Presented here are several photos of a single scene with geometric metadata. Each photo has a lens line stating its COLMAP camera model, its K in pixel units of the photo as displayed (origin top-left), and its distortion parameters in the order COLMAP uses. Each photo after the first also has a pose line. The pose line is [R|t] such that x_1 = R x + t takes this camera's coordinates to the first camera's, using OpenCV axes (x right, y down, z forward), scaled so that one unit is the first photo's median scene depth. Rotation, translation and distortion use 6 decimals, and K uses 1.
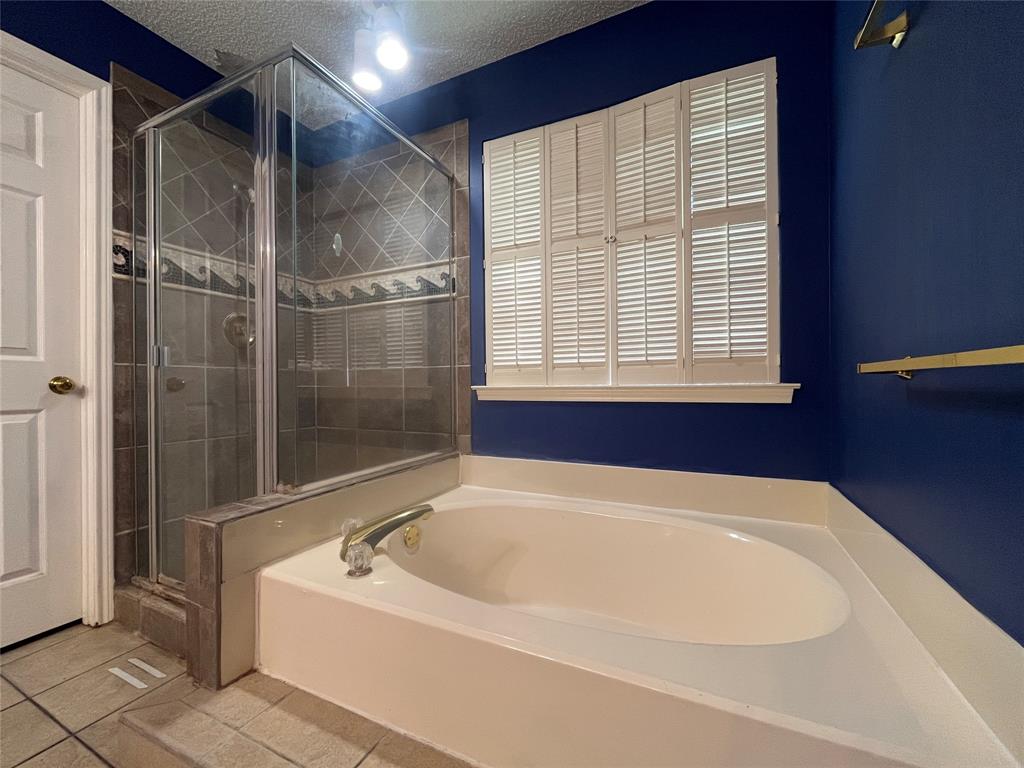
lens RADIAL K [[416.2, 0, 512.0], [0, 416.2, 384.0], [0, 0, 1]] dist [-0.002539, -0.000559]
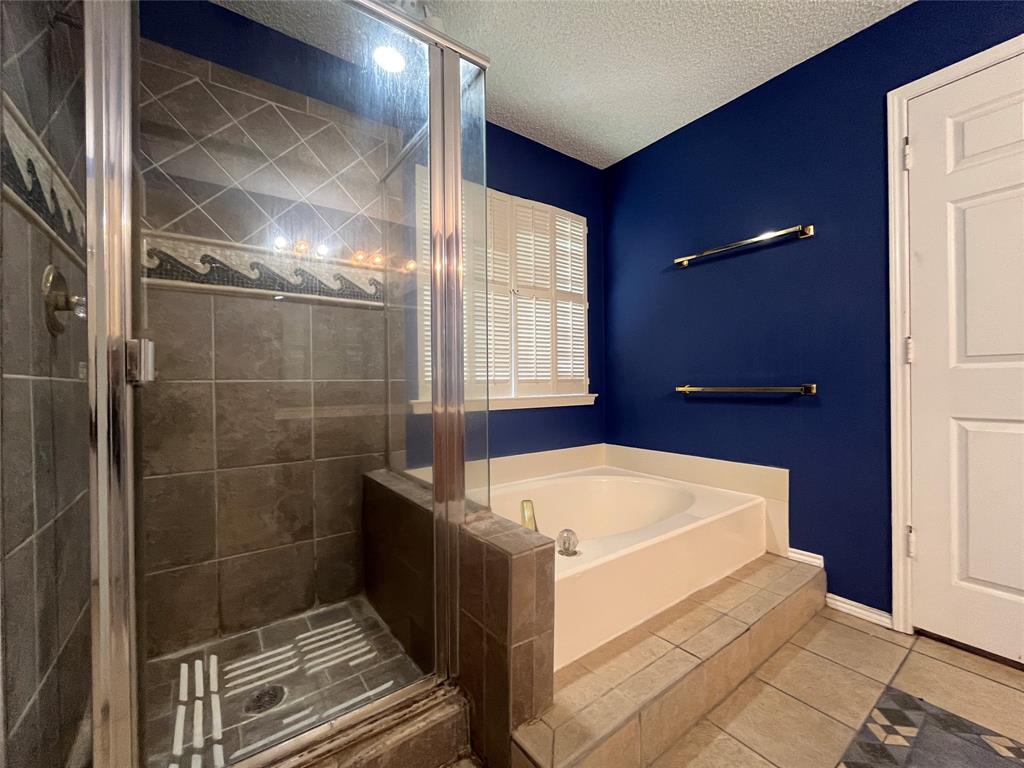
lens RADIAL K [[416.2, 0, 512.0], [0, 416.2, 384.0], [0, 0, 1]] dist [-0.002539, -0.000559]
pose [[0.477200, 0.003305, 0.878789, -1.004311], [0.007667, 0.999939, -0.007924, -0.029477], [-0.878761, 0.010519, 0.477145, 0.356403]]
